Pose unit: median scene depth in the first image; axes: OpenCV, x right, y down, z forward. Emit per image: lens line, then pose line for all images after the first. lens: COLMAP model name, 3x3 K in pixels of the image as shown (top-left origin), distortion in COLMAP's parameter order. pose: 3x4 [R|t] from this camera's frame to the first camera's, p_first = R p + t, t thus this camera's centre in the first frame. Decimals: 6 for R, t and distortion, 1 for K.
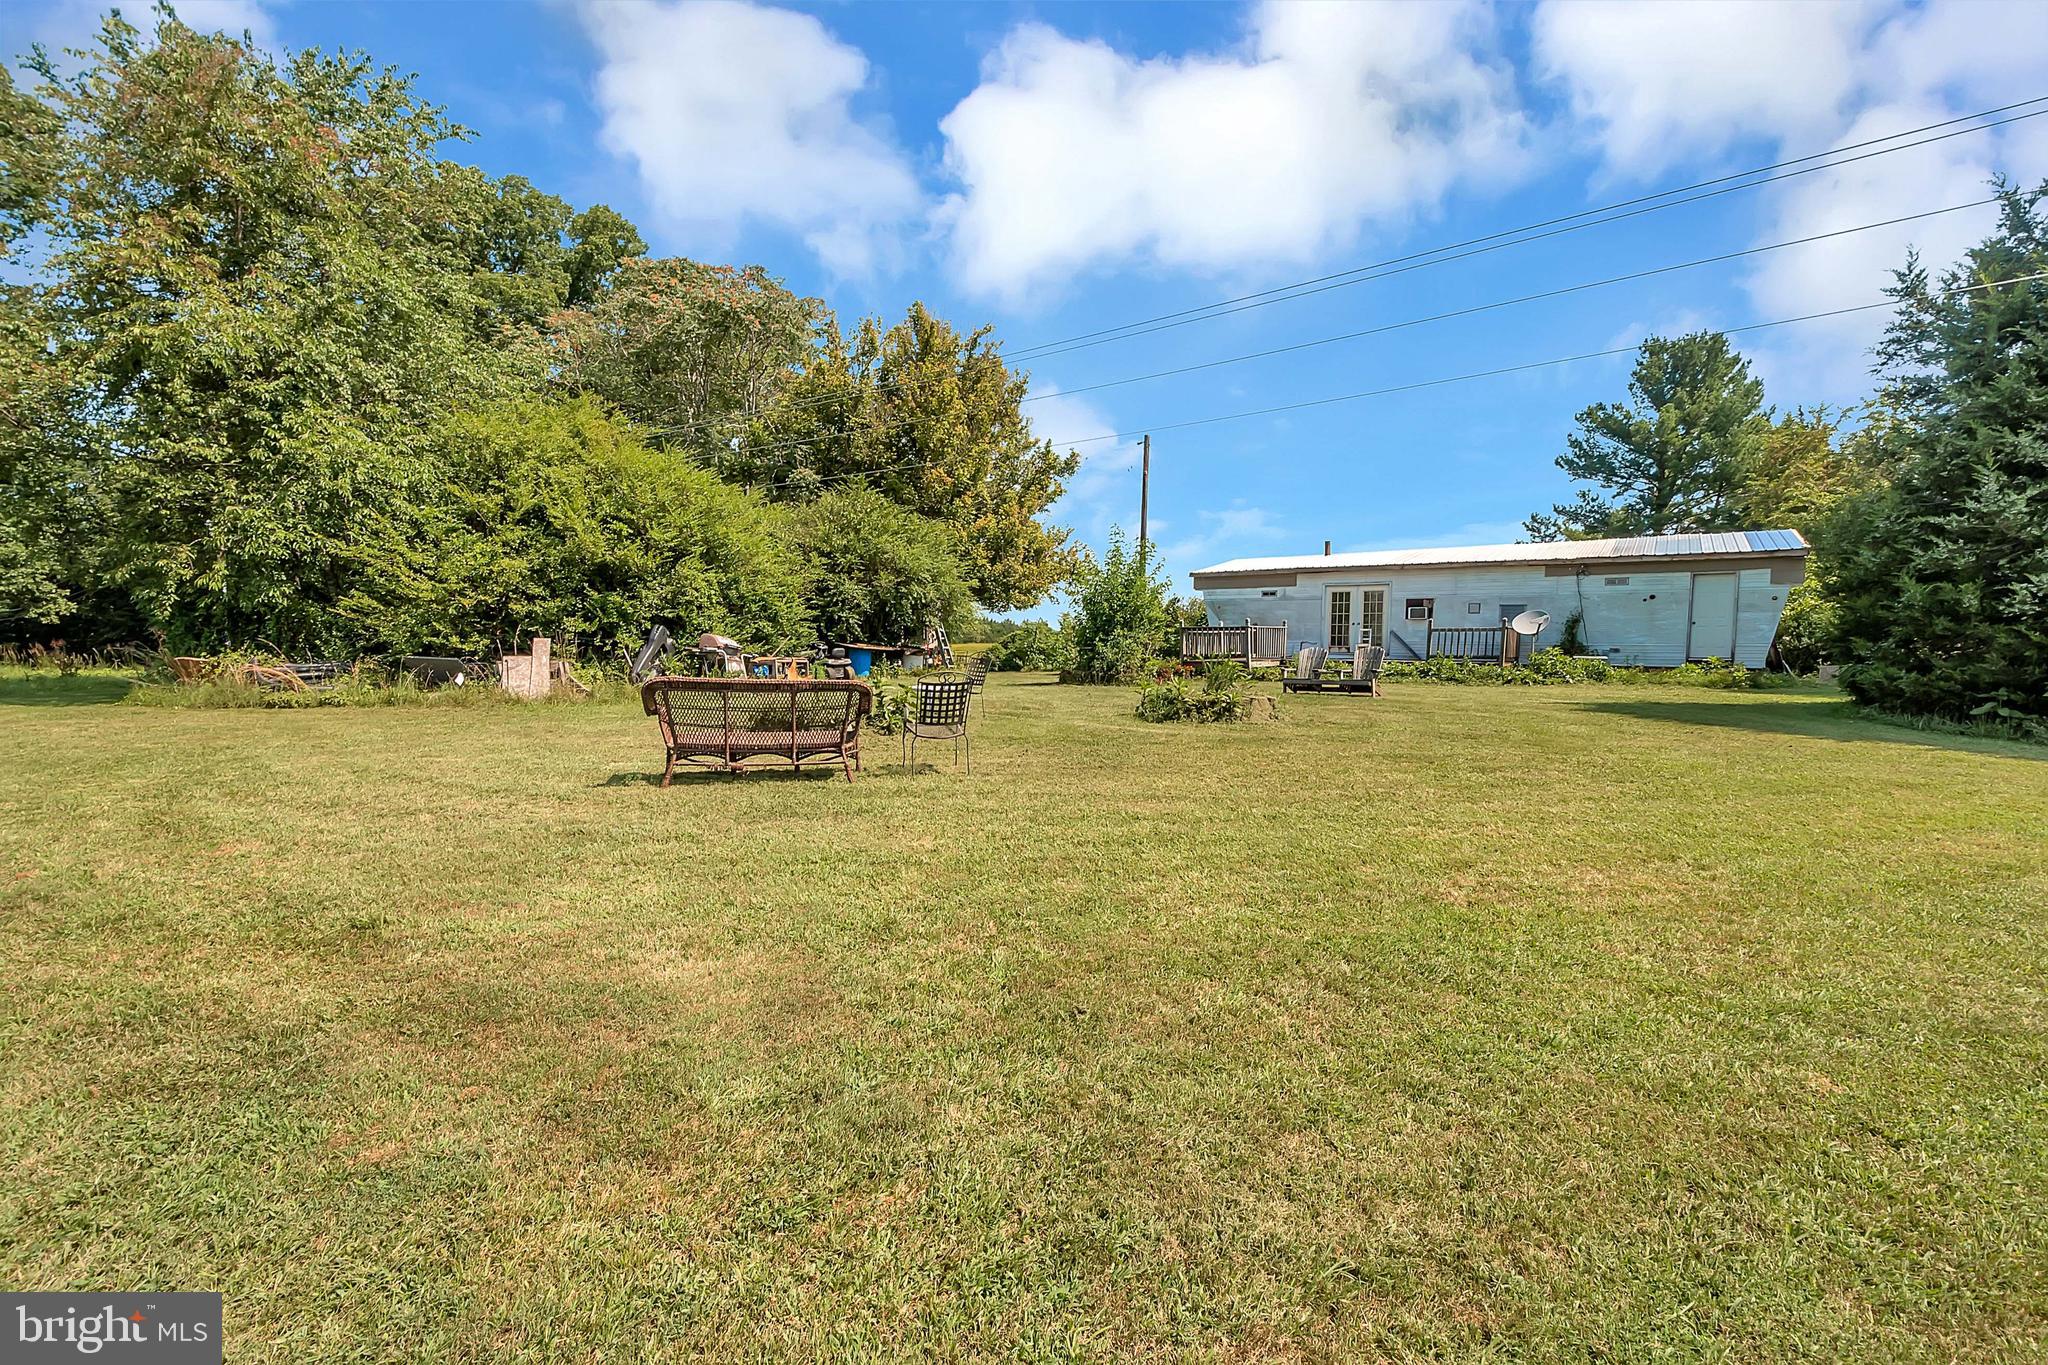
lens RADIAL K [[898.1, 0, 1019.2], [0, 898.1, 702.6], [0, 0, 1]] dist [0.001914, -0.000553]
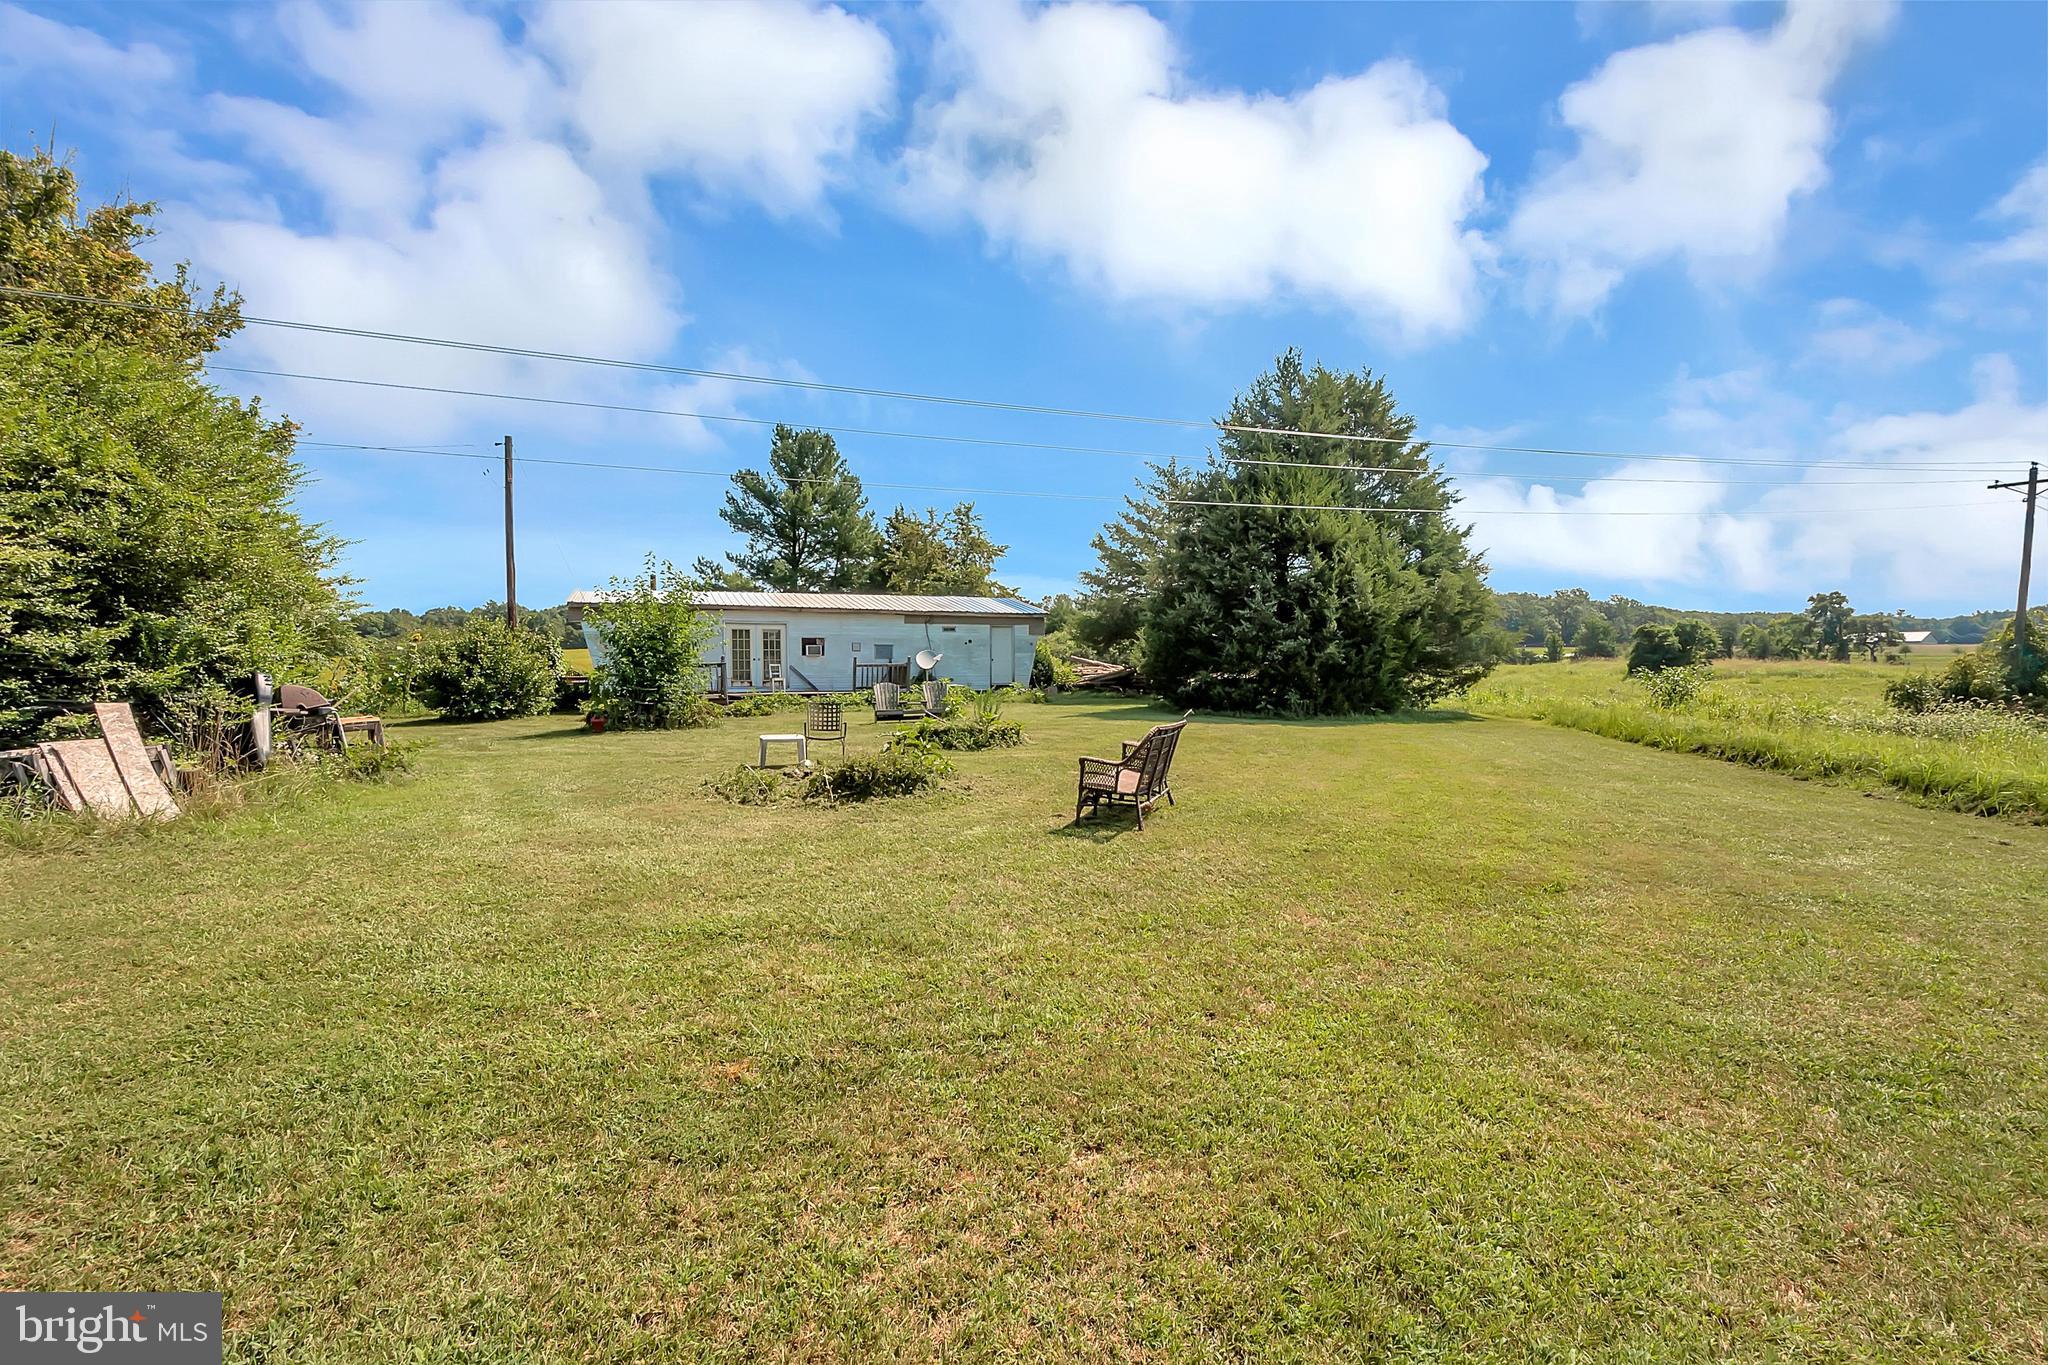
lens RADIAL K [[904.2, 0, 1044.9], [0, 904.2, 704.9], [0, 0, 1]] dist [-0.000289, -0.001877]
pose [[0.514049, -0.042332, 0.856716, -0.416514], [0.068048, 0.997646, 0.008465, -0.021289], [-0.855057, 0.053946, 0.515720, 0.169584]]
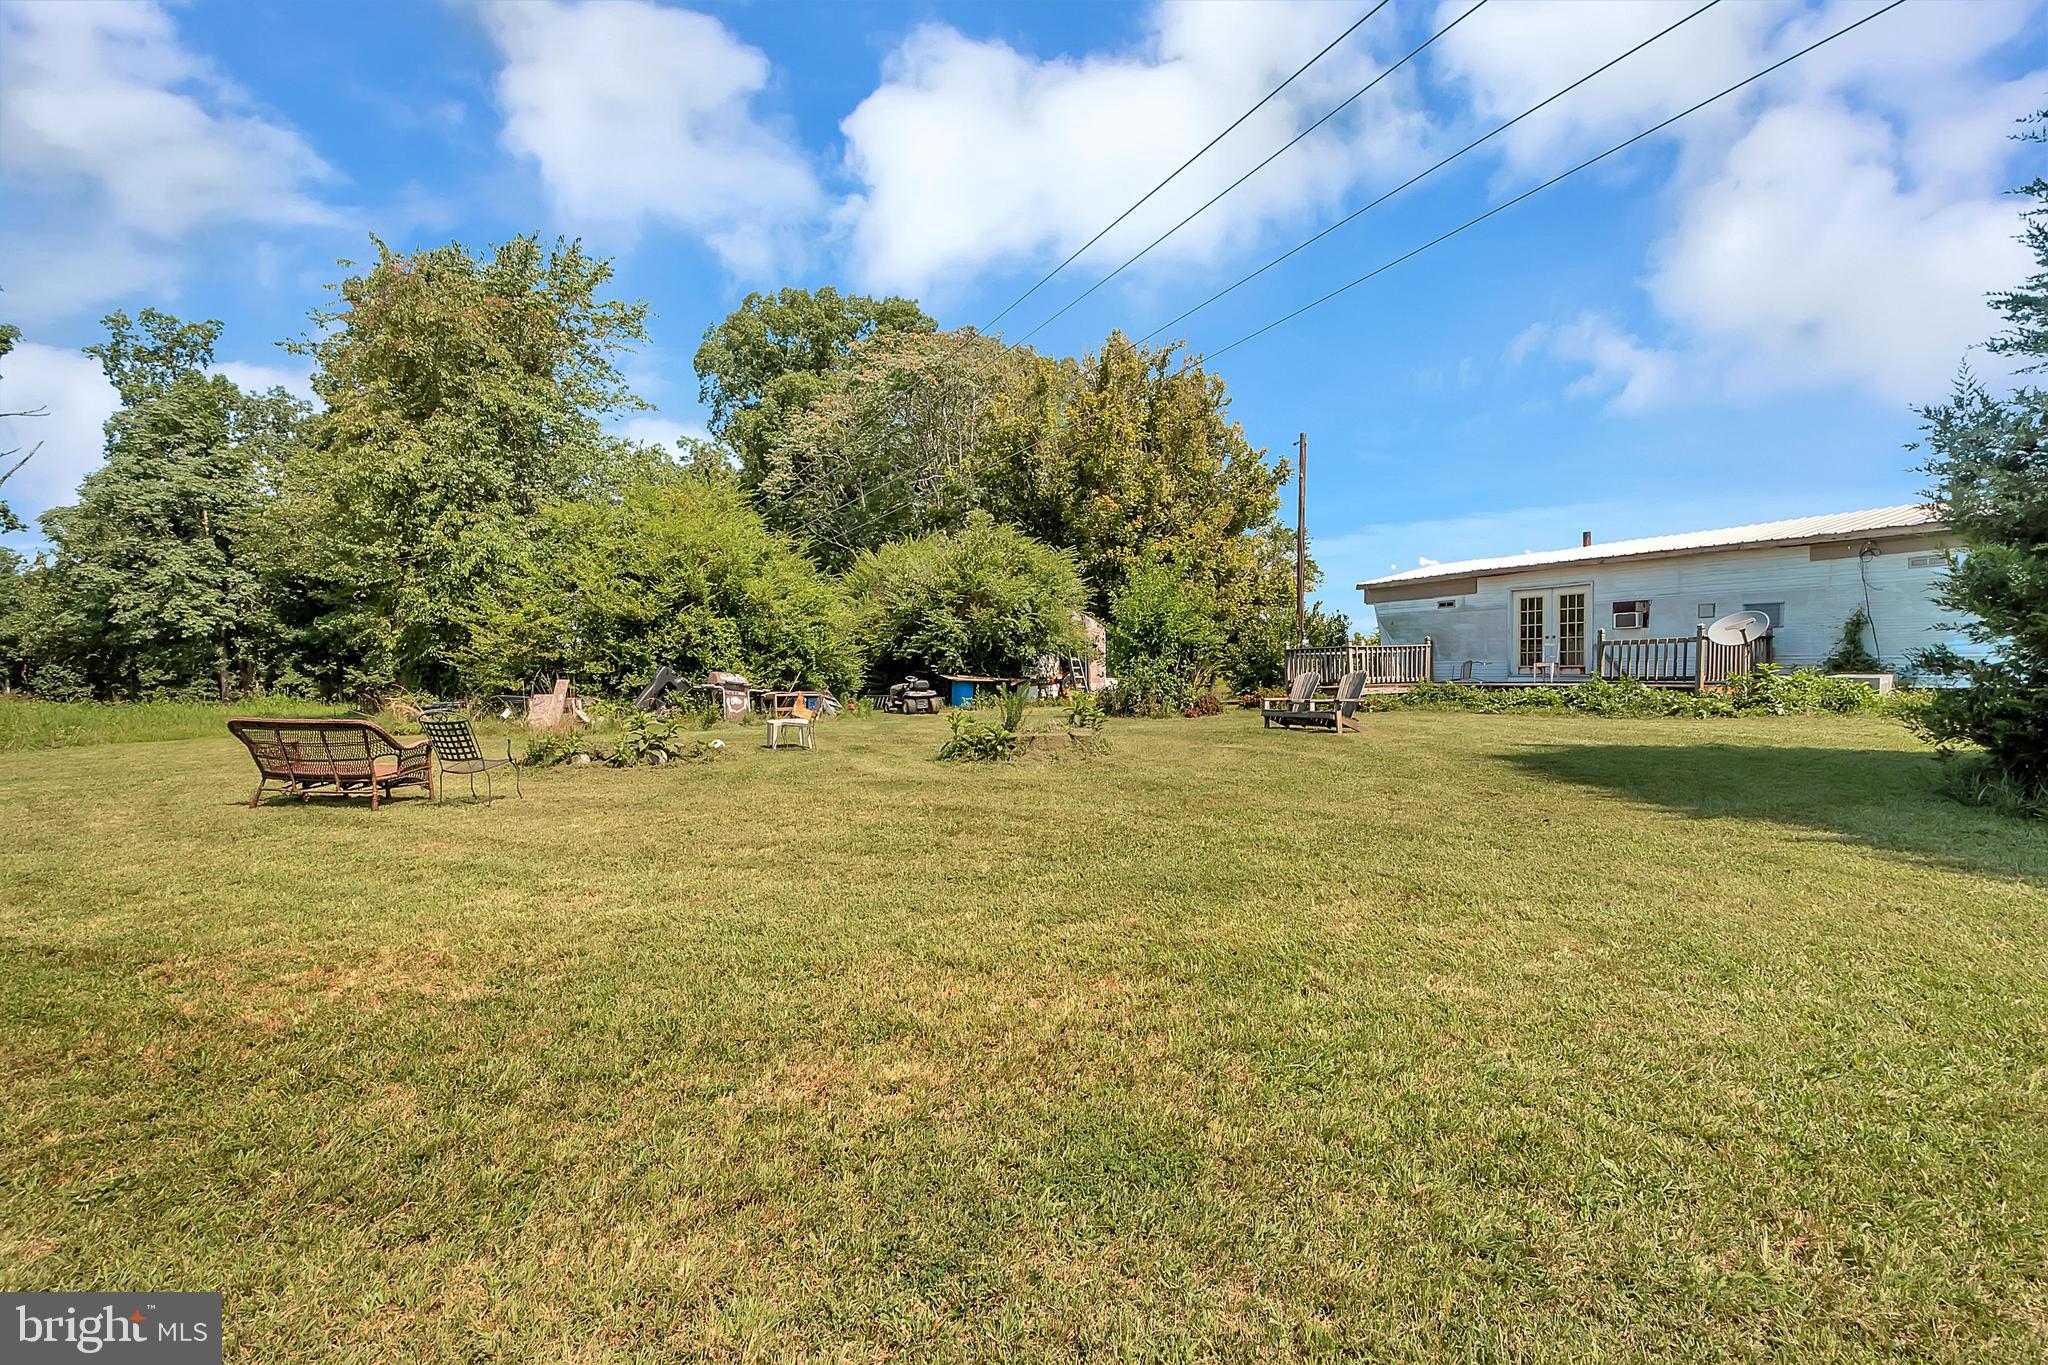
lens RADIAL K [[898.1, 0, 1019.2], [0, 898.1, 702.6], [0, 0, 1]] dist [0.001914, -0.000553]
pose [[0.901642, -0.006582, -0.432433, 0.328234], [-0.006205, 0.999584, -0.028151, -0.006283], [0.432439, 0.028066, 0.901226, 0.104439]]
